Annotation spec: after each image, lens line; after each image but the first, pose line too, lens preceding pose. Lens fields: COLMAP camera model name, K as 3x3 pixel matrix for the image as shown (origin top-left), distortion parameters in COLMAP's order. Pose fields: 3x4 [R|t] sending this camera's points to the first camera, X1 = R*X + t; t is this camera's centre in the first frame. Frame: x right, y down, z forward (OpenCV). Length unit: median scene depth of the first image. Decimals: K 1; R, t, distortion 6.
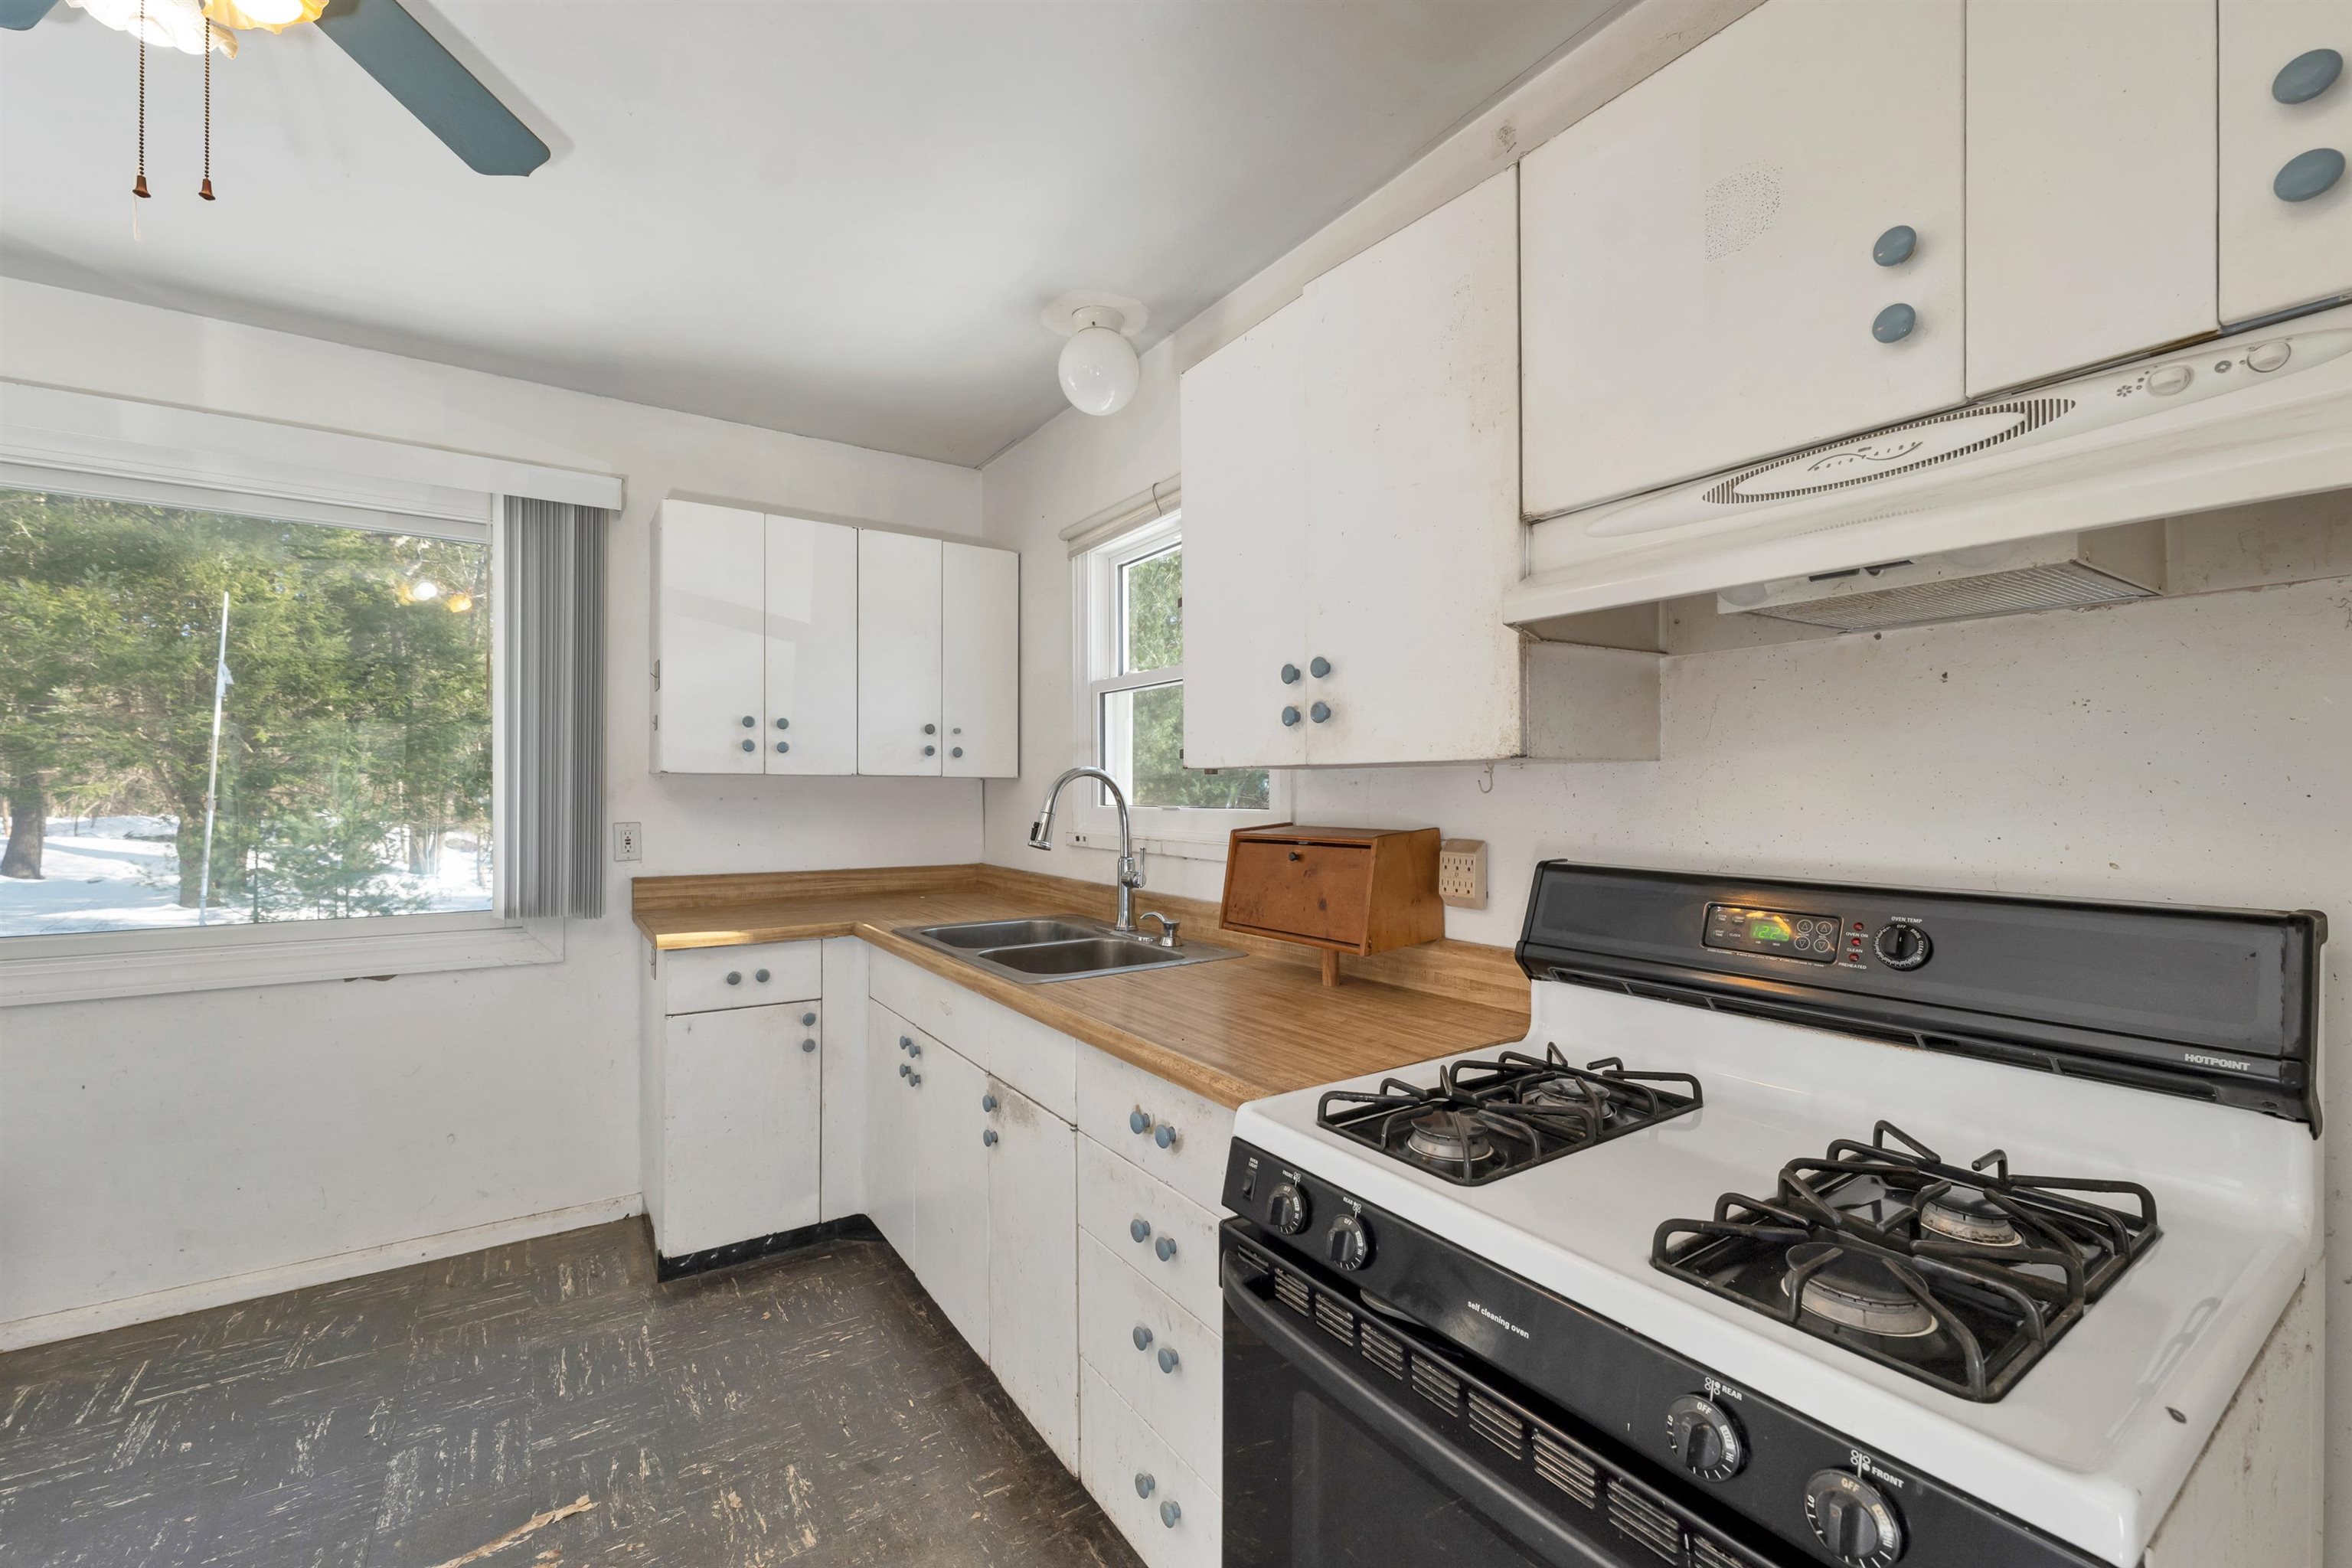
lens RADIAL K [[1003.1, 0, 1195.5], [0, 1003.1, 788.7], [0, 0, 1]] dist [-0.002904, 0.001536]
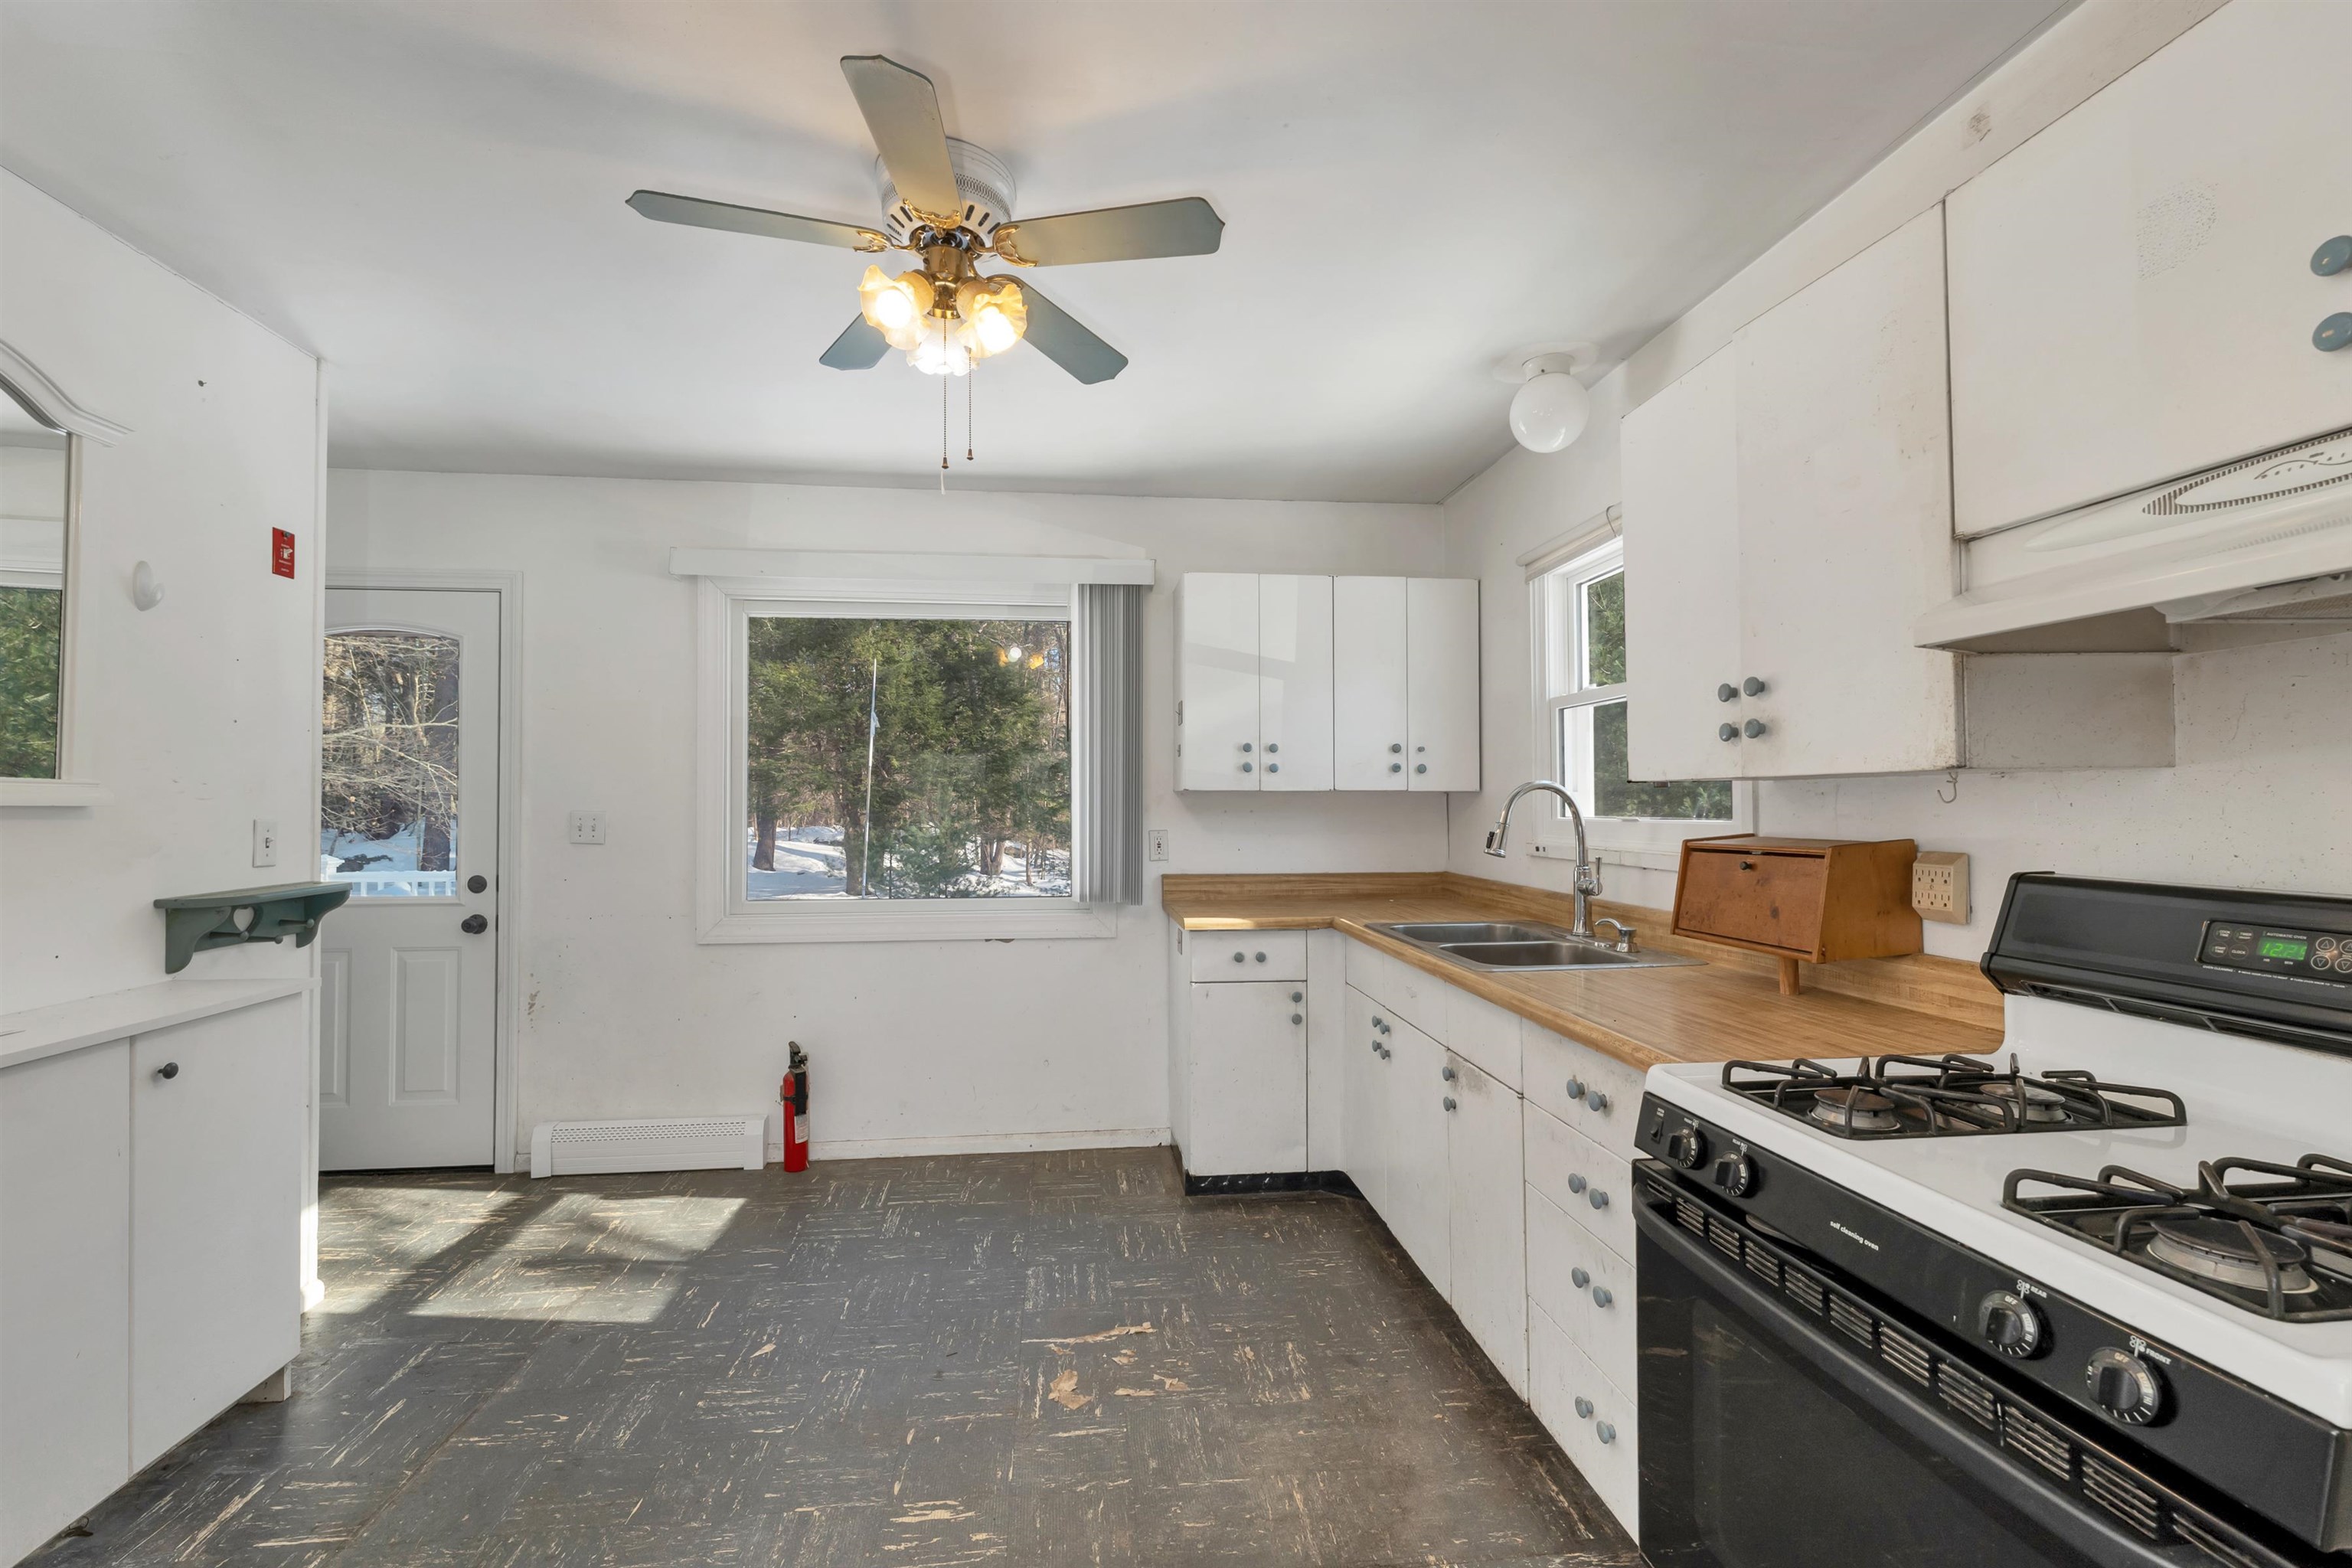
lens RADIAL K [[1003.1, 0, 1156.9], [0, 1003.1, 789.3], [0, 0, 1]] dist [-0.002904, 0.001536]
pose [[0.878870, -0.011955, -0.476911, 0.062017], [0.005762, 0.999879, -0.014446, 0.000282], [0.477026, 0.009948, 0.878833, -0.205332]]
